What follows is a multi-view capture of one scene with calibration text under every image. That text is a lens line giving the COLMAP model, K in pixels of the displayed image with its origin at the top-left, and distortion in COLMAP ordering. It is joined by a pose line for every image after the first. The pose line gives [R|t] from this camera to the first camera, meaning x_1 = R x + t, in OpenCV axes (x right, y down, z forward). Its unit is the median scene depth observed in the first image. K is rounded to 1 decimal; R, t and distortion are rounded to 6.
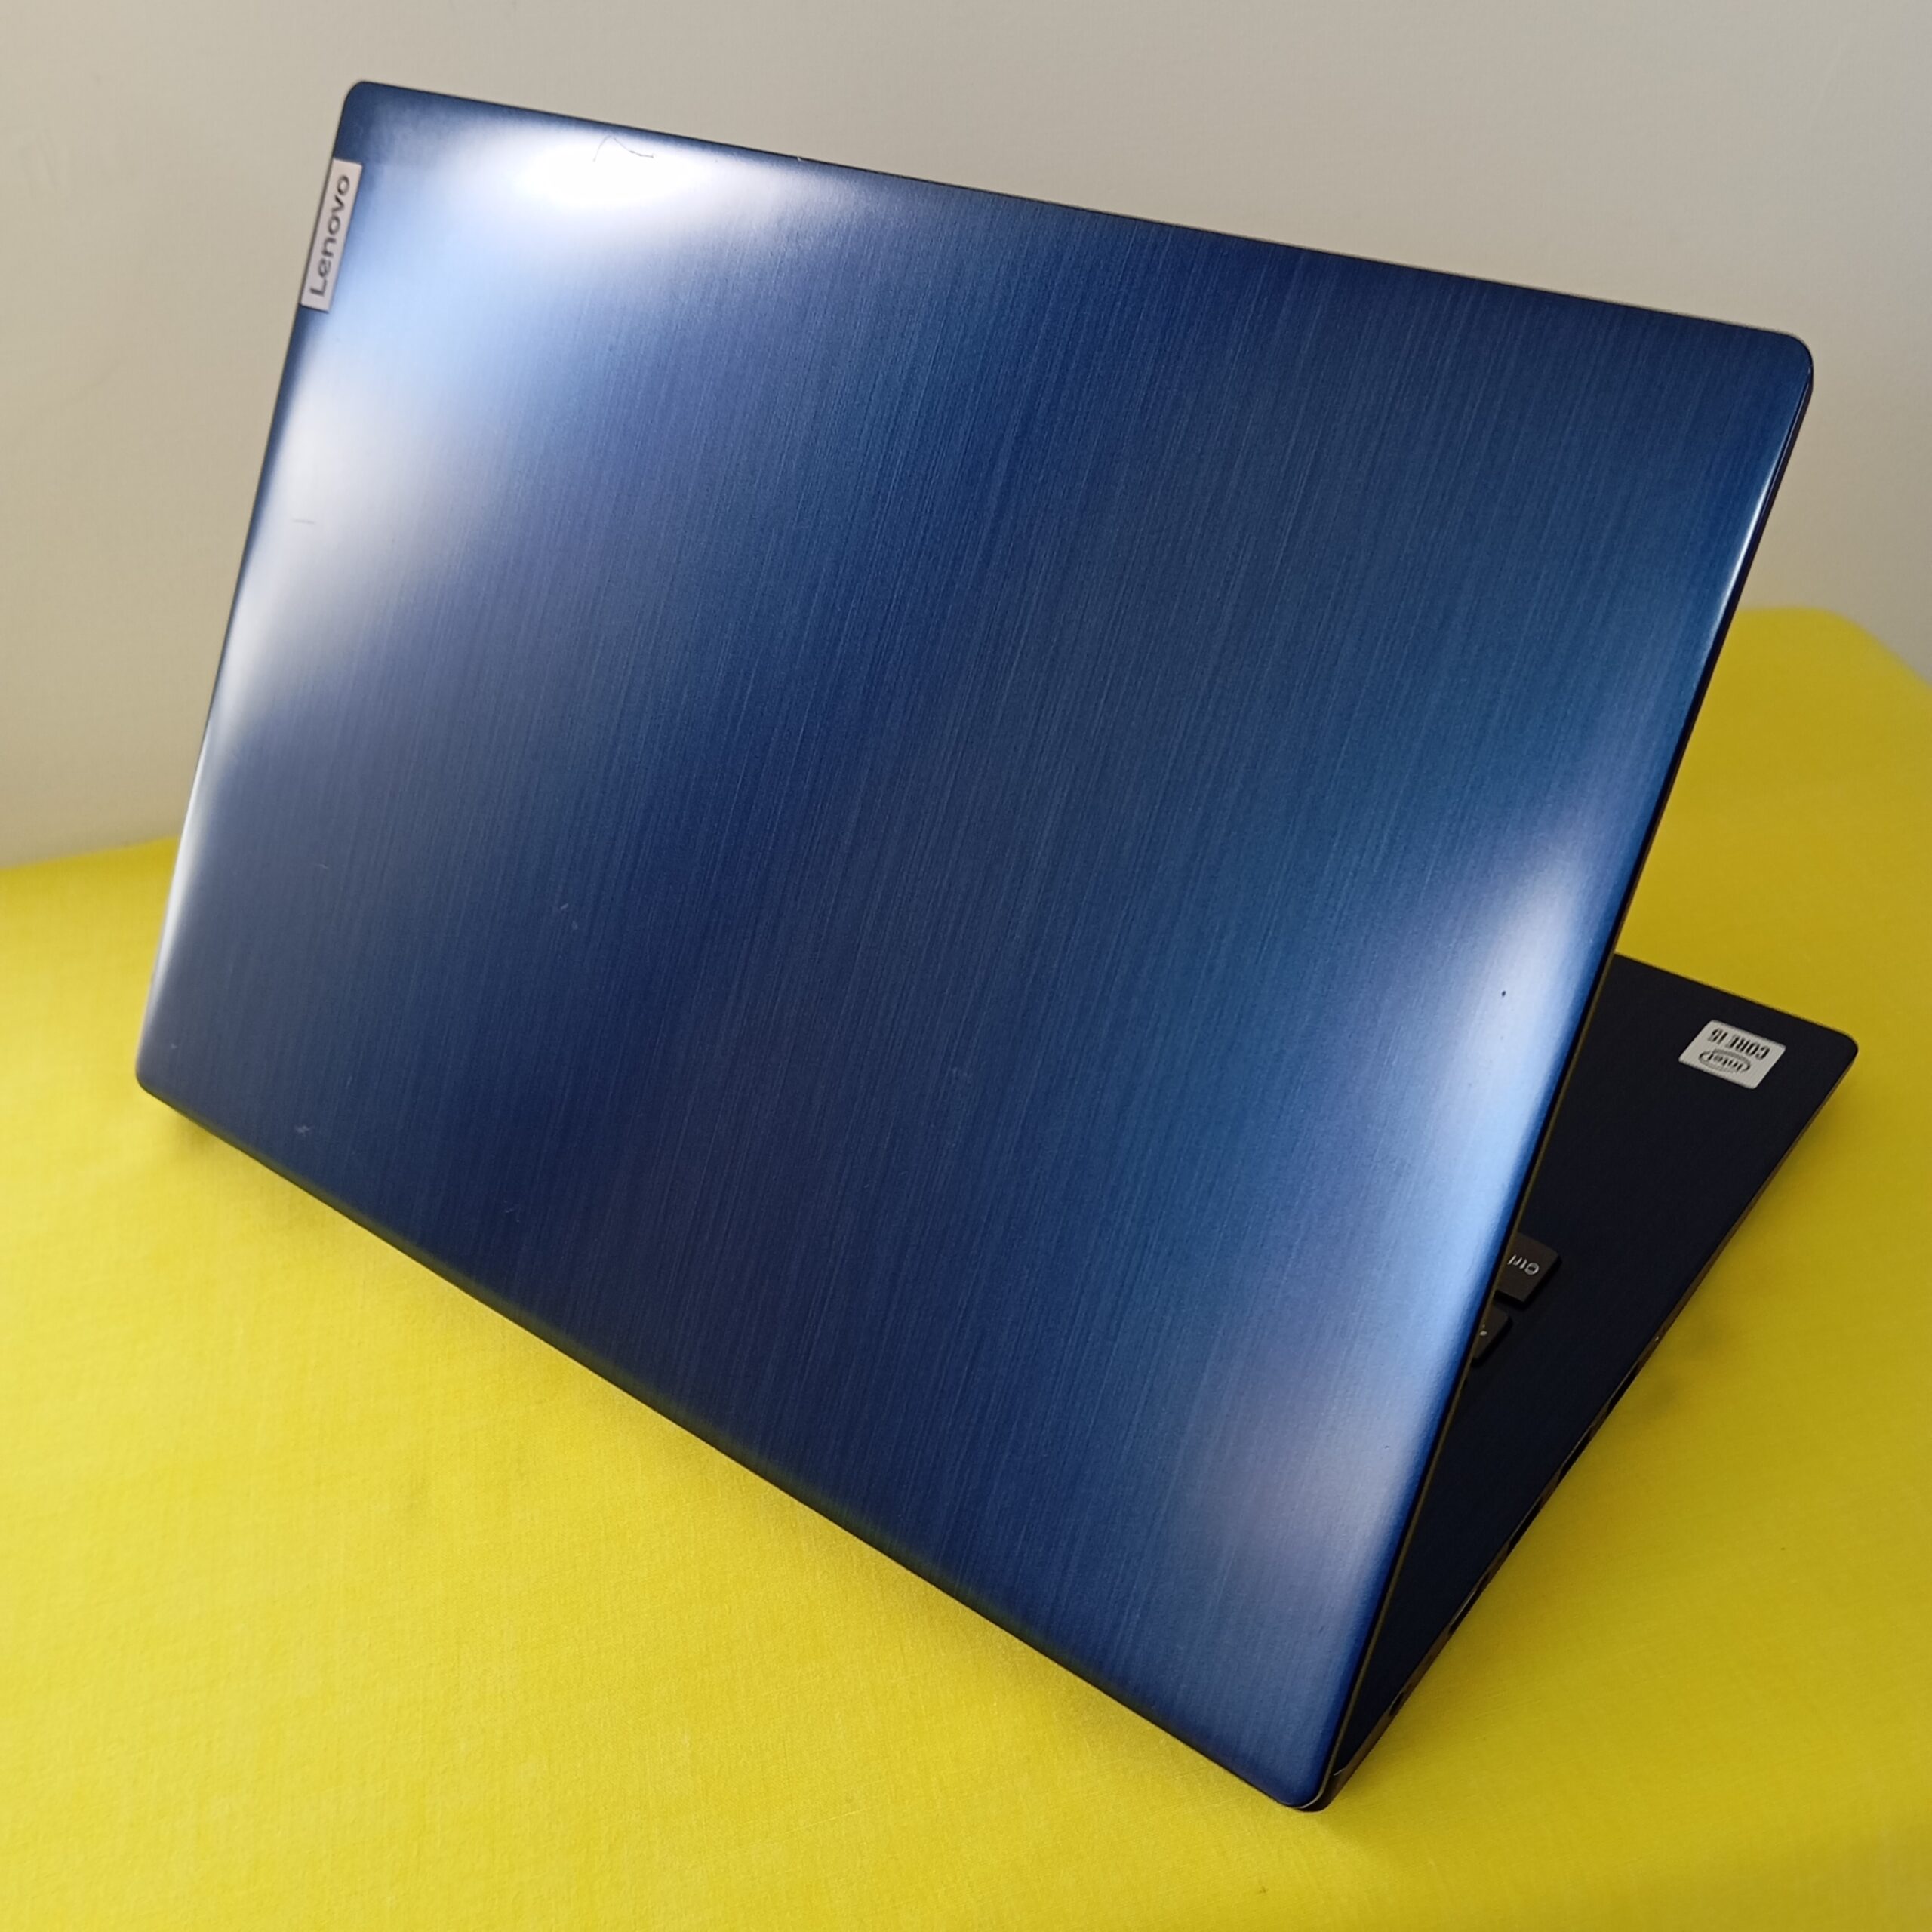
lens RADIAL K [[2208.2, 0, 1056.9], [0, 2208.2, 961.1], [0, 0, 1]] dist [0.053786, -0.118828]
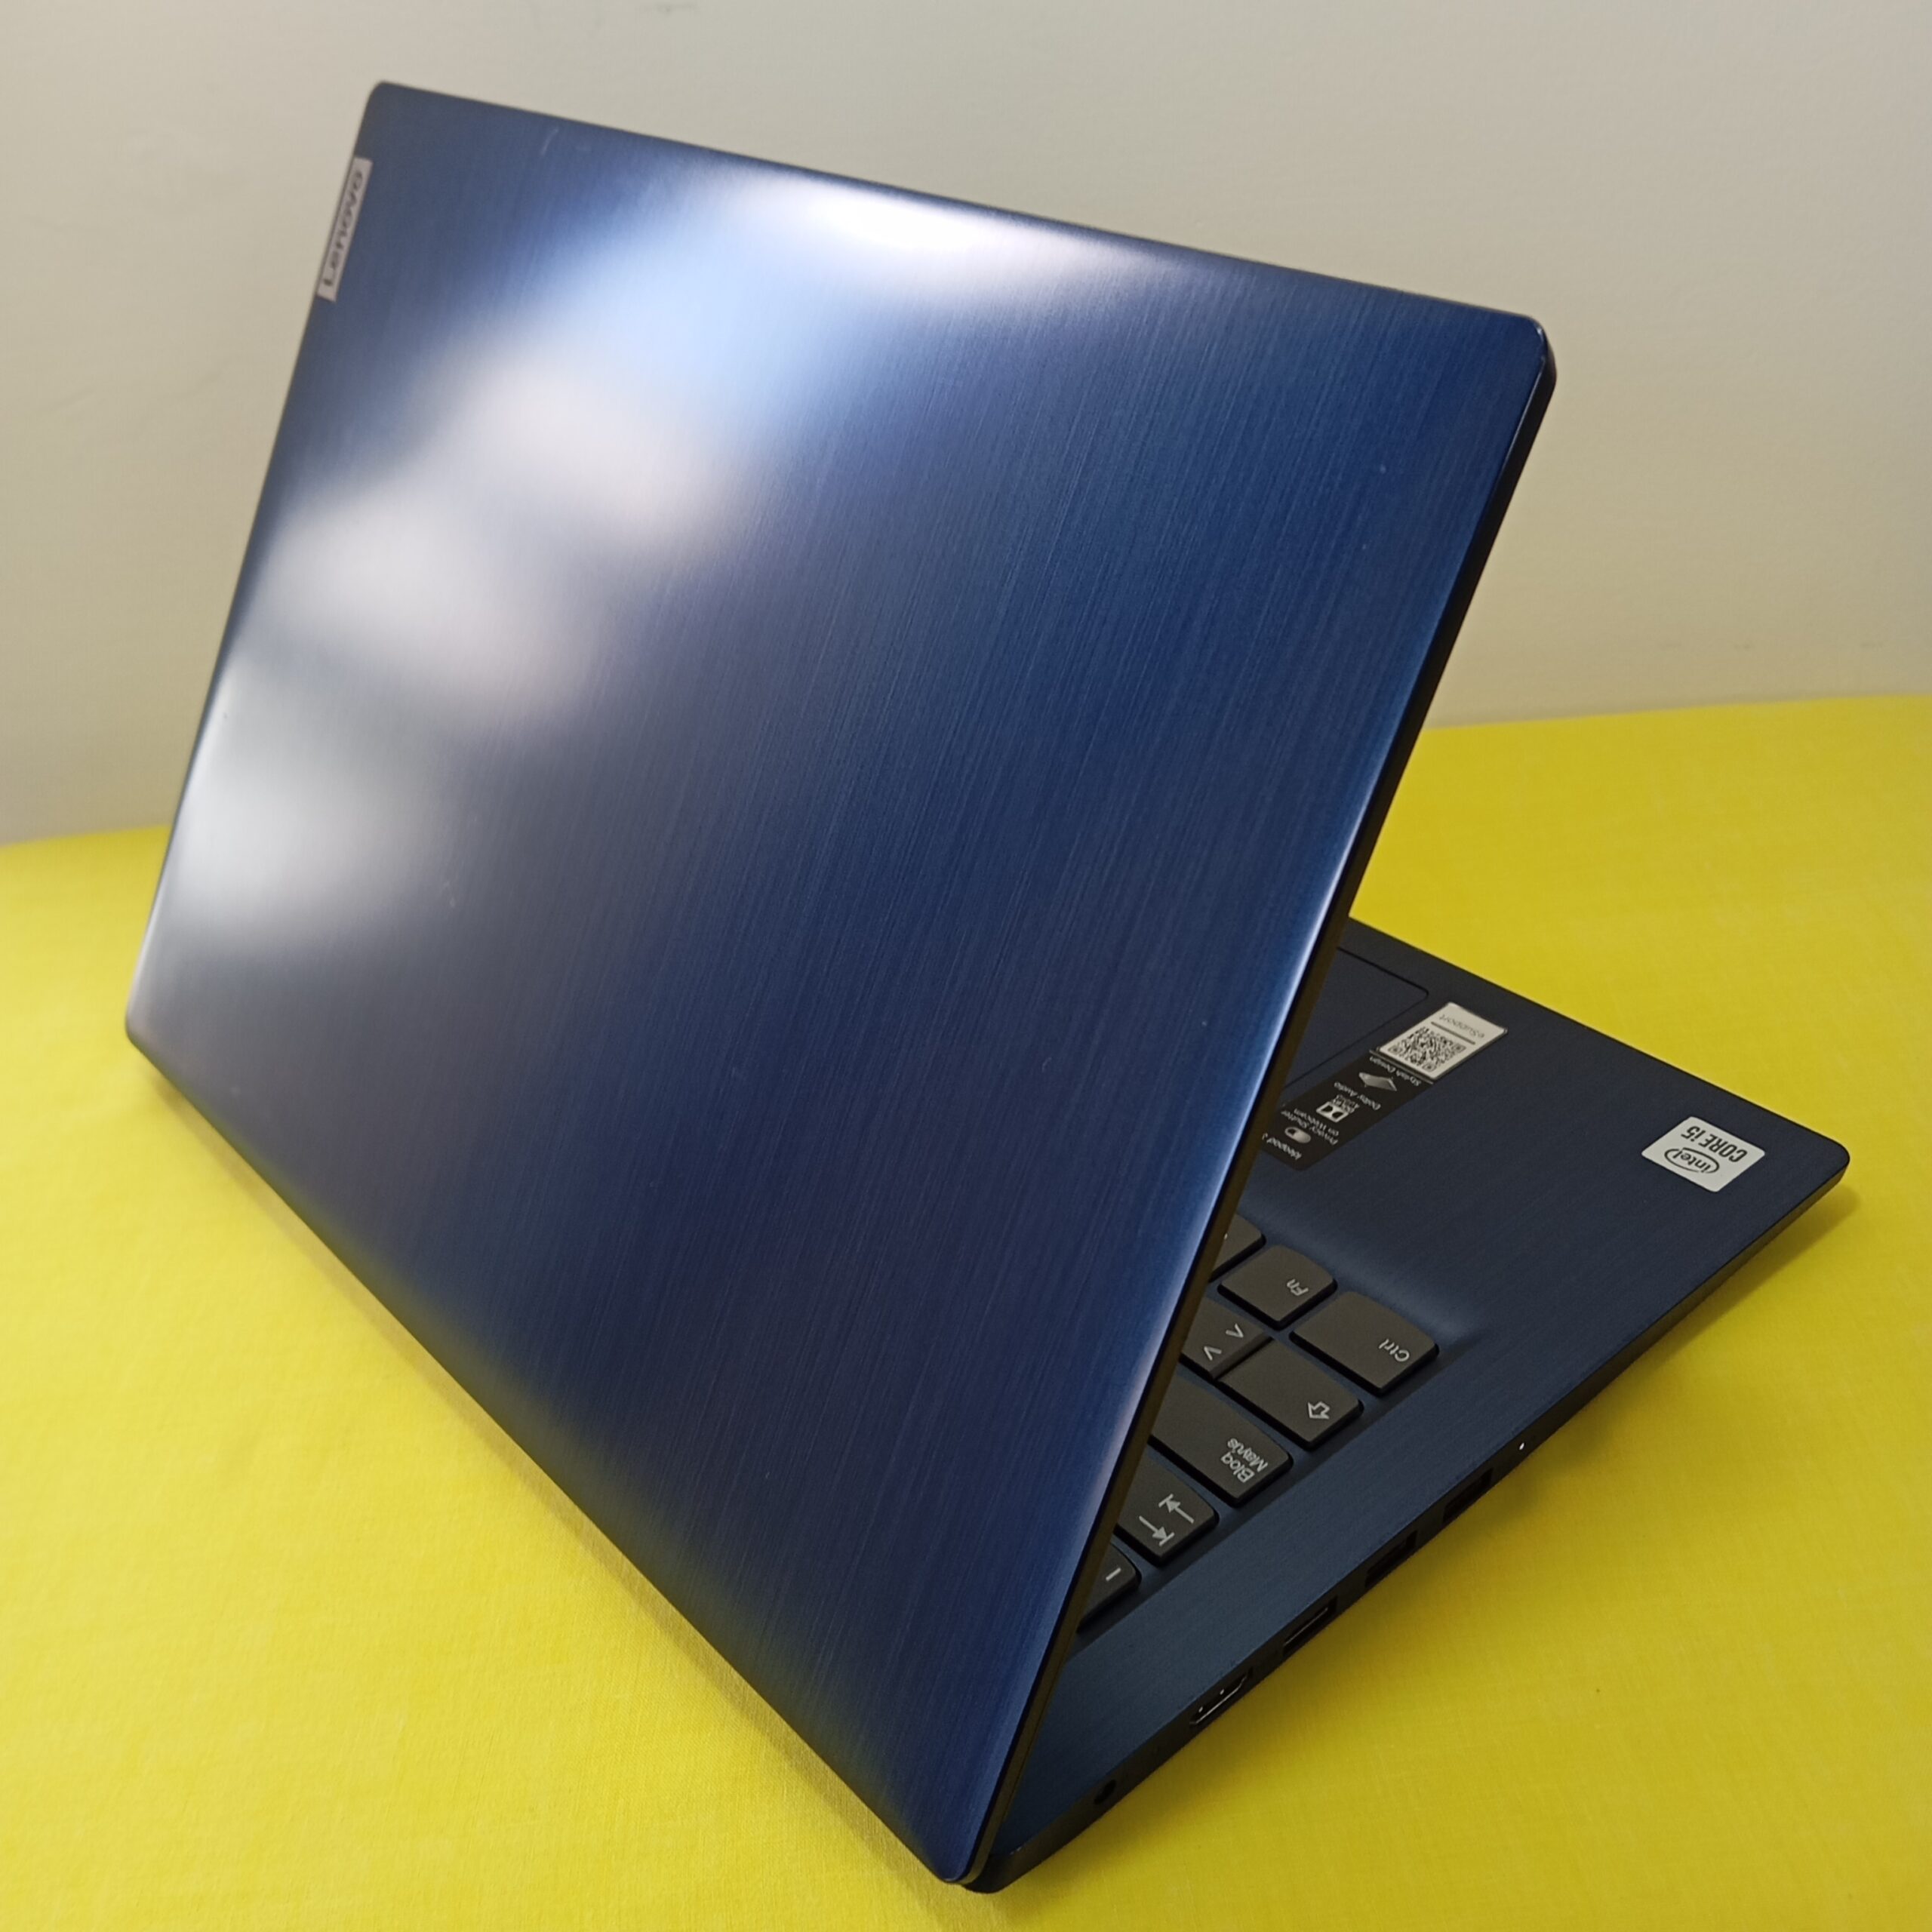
lens RADIAL K [[2216.7, 0, 966.2], [0, 2216.7, 946.8], [0, 0, 1]] dist [0.033964, -0.102329]
pose [[0.981398, 0.081599, -0.173781, 0.221337], [-0.088249, 0.995620, -0.030878, 0.016979], [0.170500, 0.045640, 0.984300, 0.061401]]
